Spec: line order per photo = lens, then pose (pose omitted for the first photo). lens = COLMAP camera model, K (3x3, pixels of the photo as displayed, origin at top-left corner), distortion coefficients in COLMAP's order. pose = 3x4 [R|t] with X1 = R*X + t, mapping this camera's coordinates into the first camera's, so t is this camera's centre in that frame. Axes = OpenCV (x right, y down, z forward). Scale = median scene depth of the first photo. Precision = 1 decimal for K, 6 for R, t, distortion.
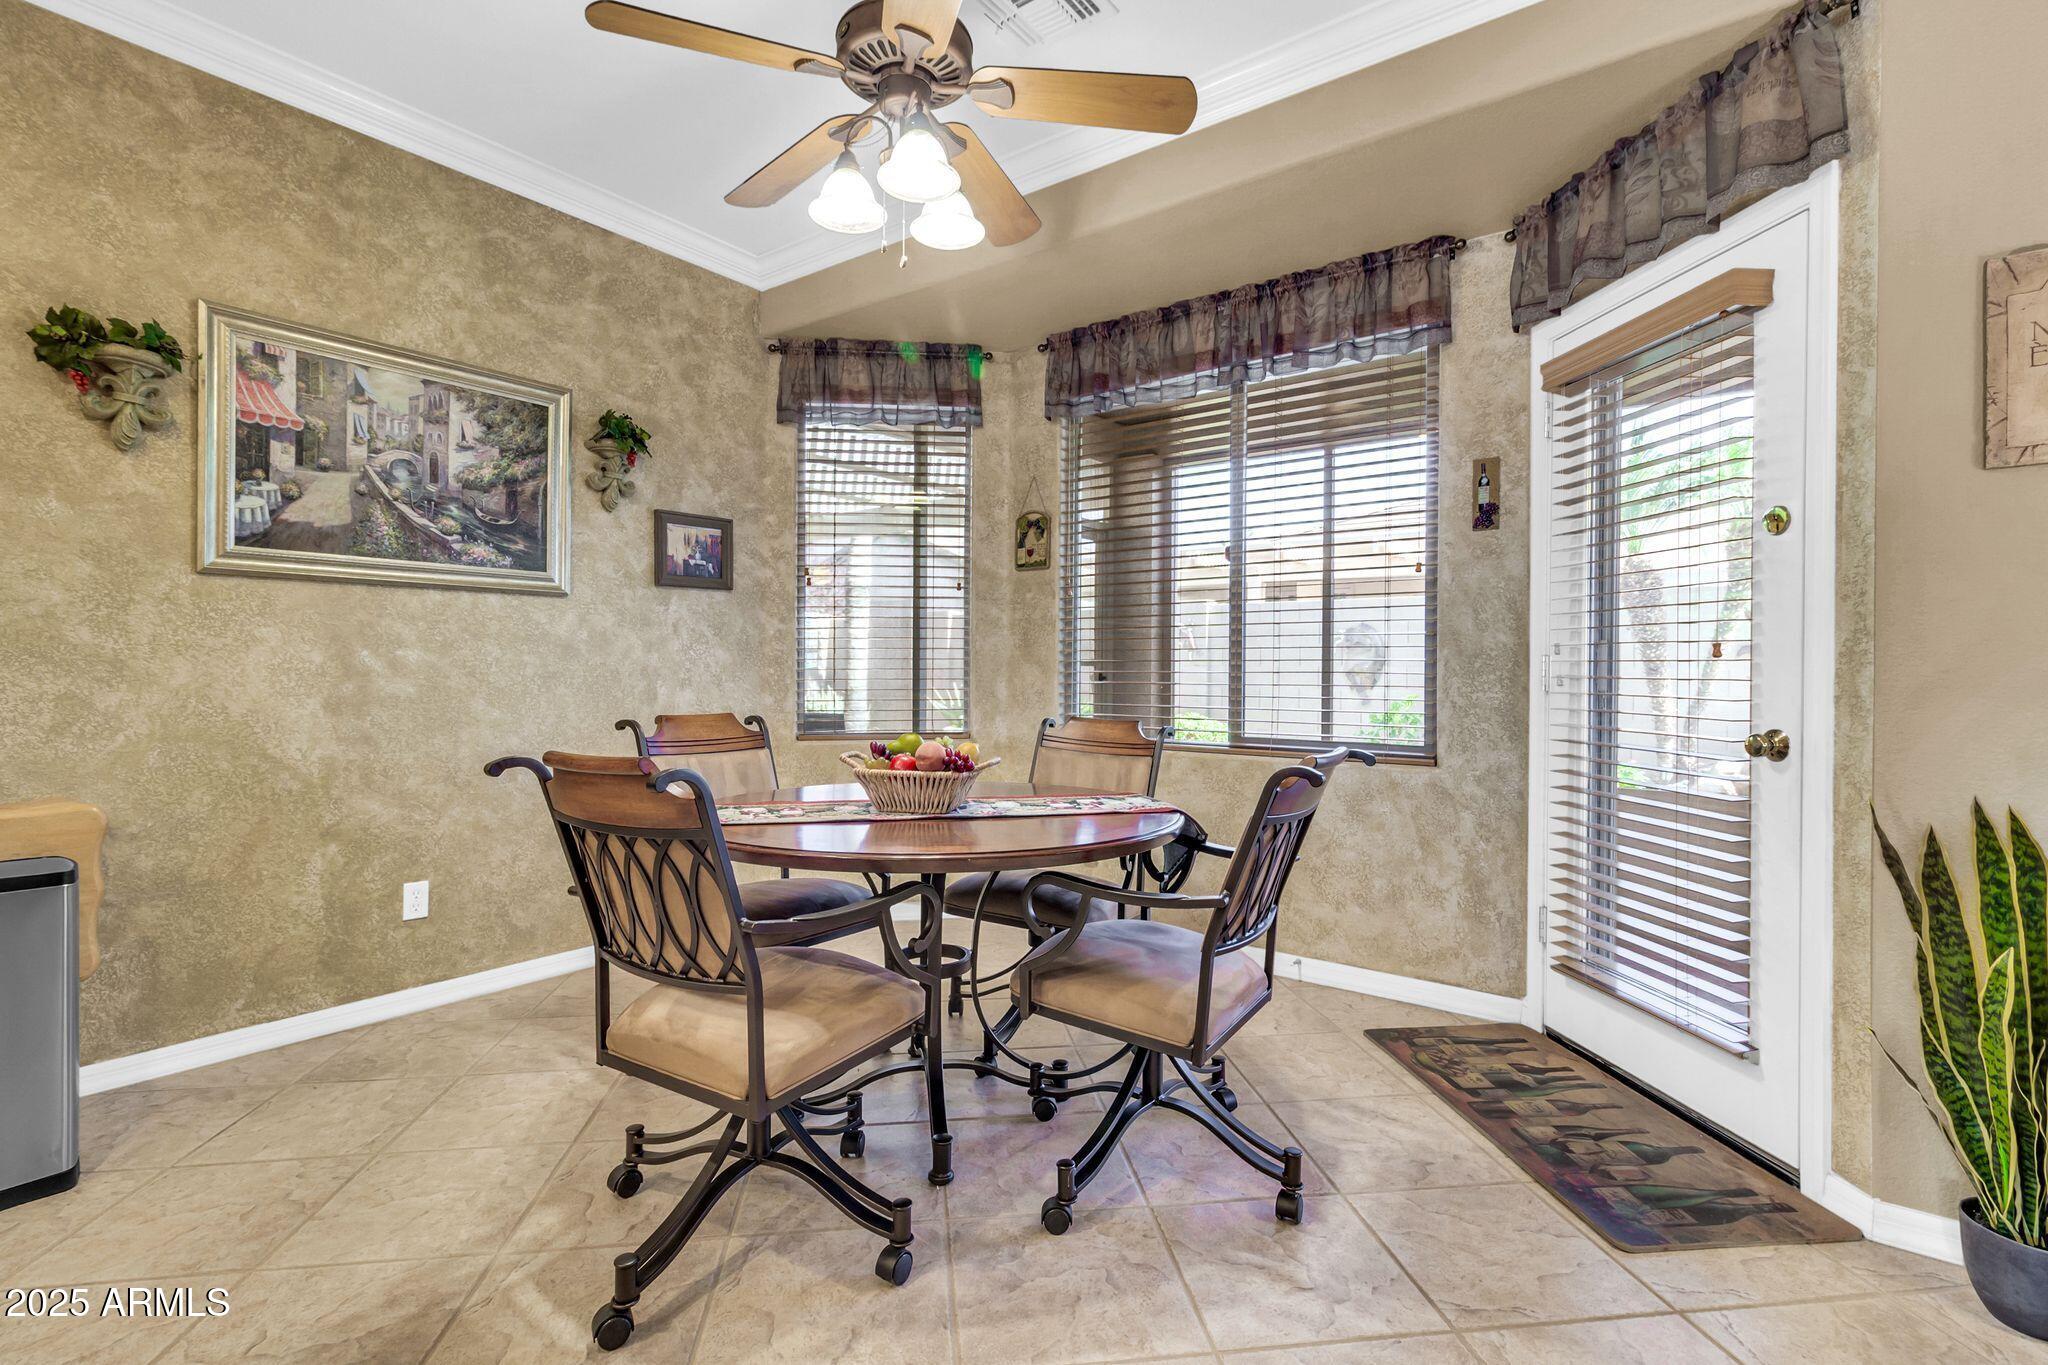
lens RADIAL K [[944.1, 0, 1017.8], [0, 944.1, 668.9], [0, 0, 1]] dist [0.002720, 0.000233]
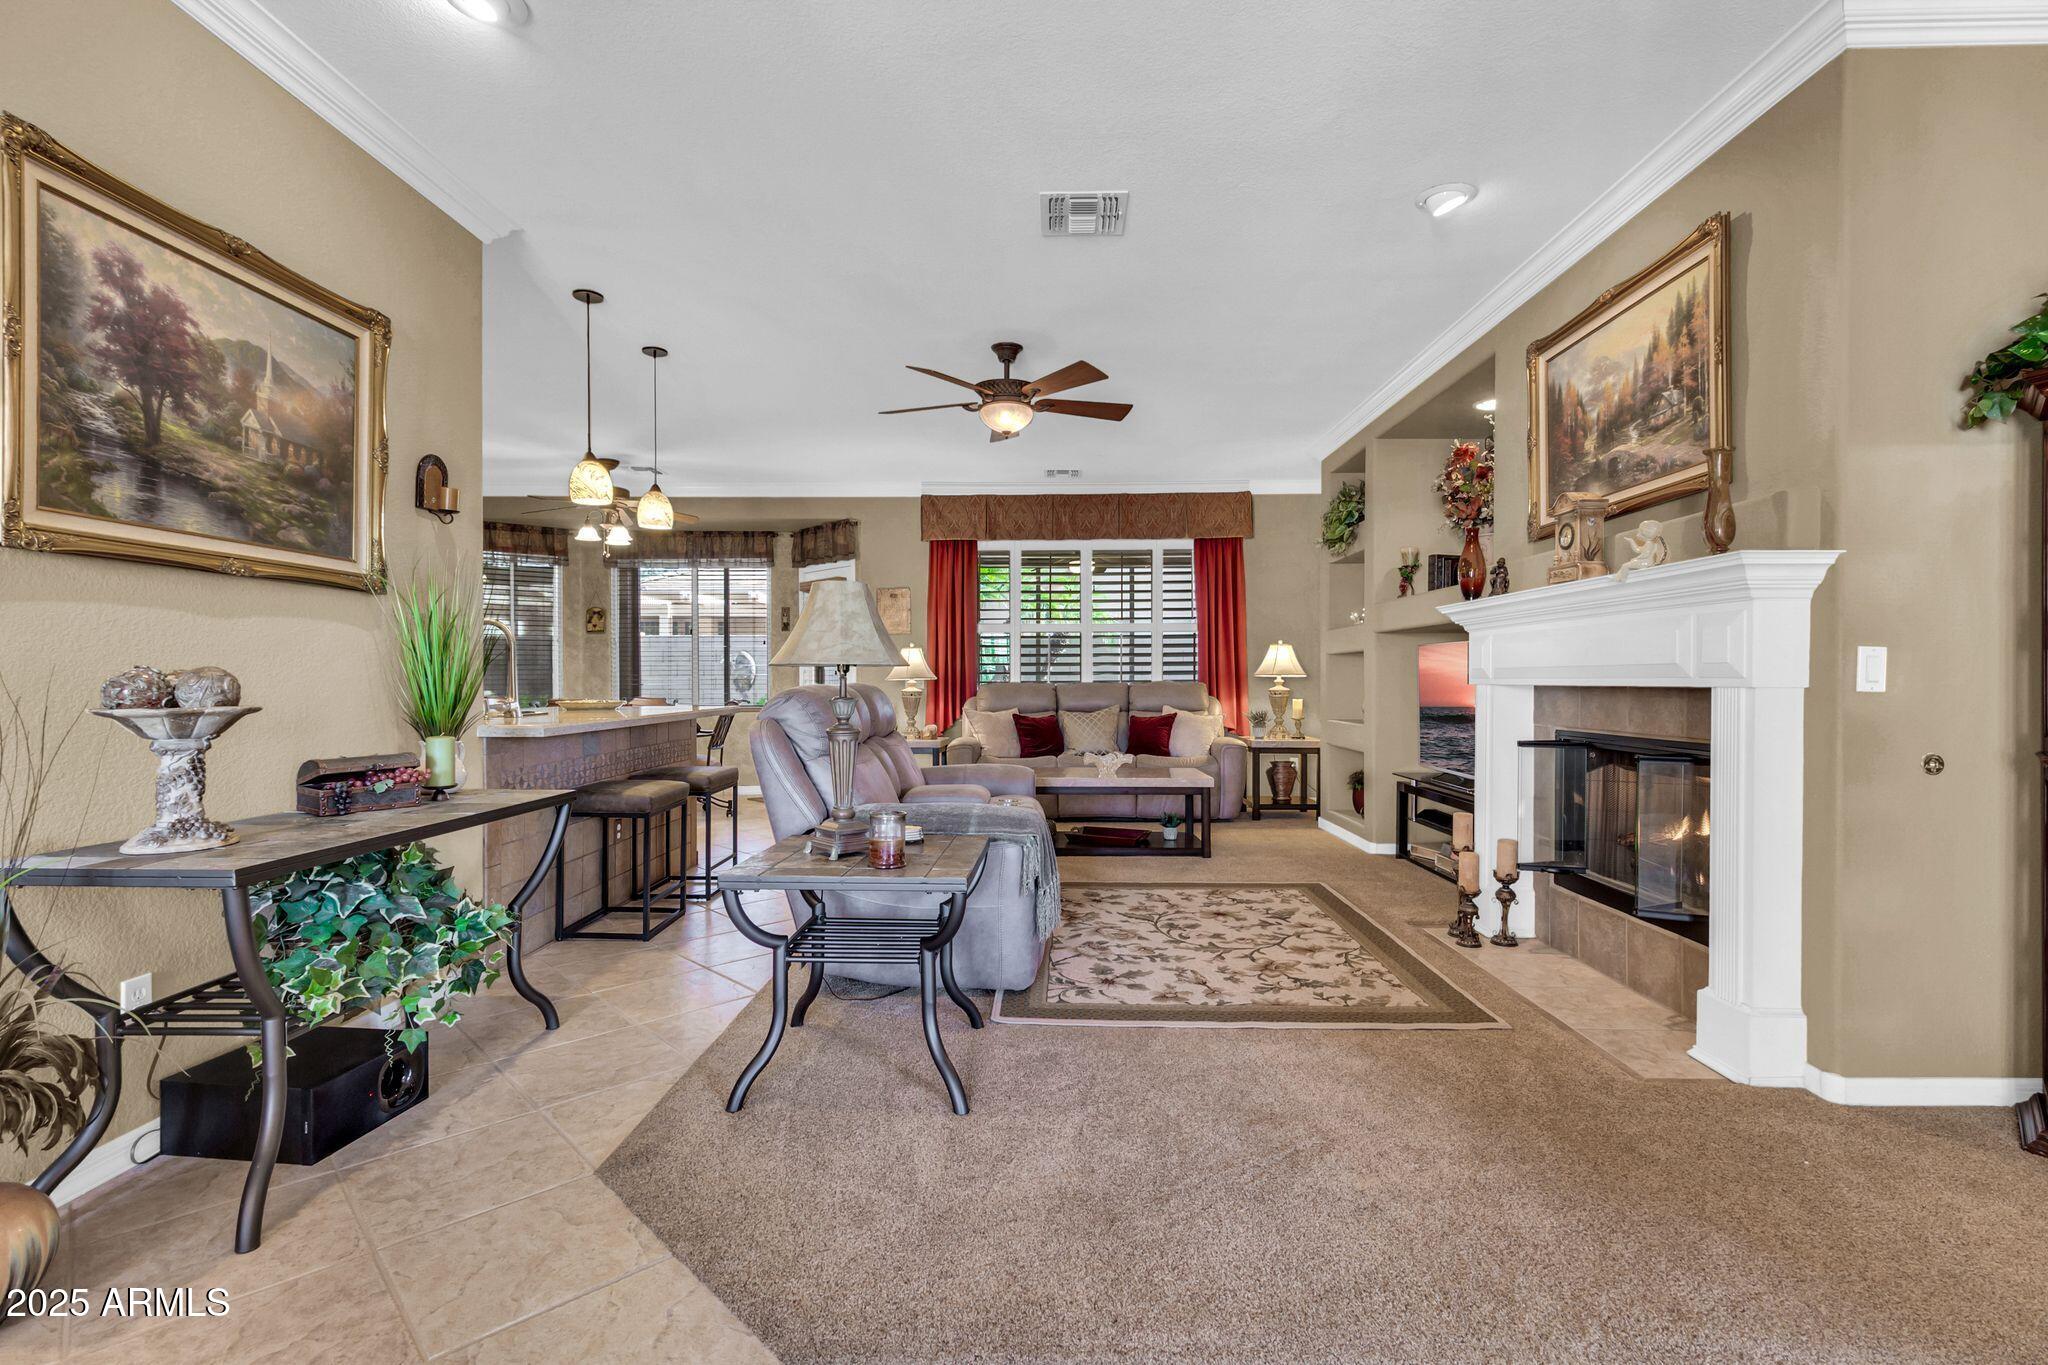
lens RADIAL K [[944.1, 0, 1026.0], [0, 944.1, 686.9], [0, 0, 1]] dist [0.002720, 0.000233]
pose [[0.801221, -0.013218, 0.598222, -0.656788], [0.007258, 0.999897, 0.012372, -0.003067], [-0.598324, -0.005571, 0.801235, -1.776451]]
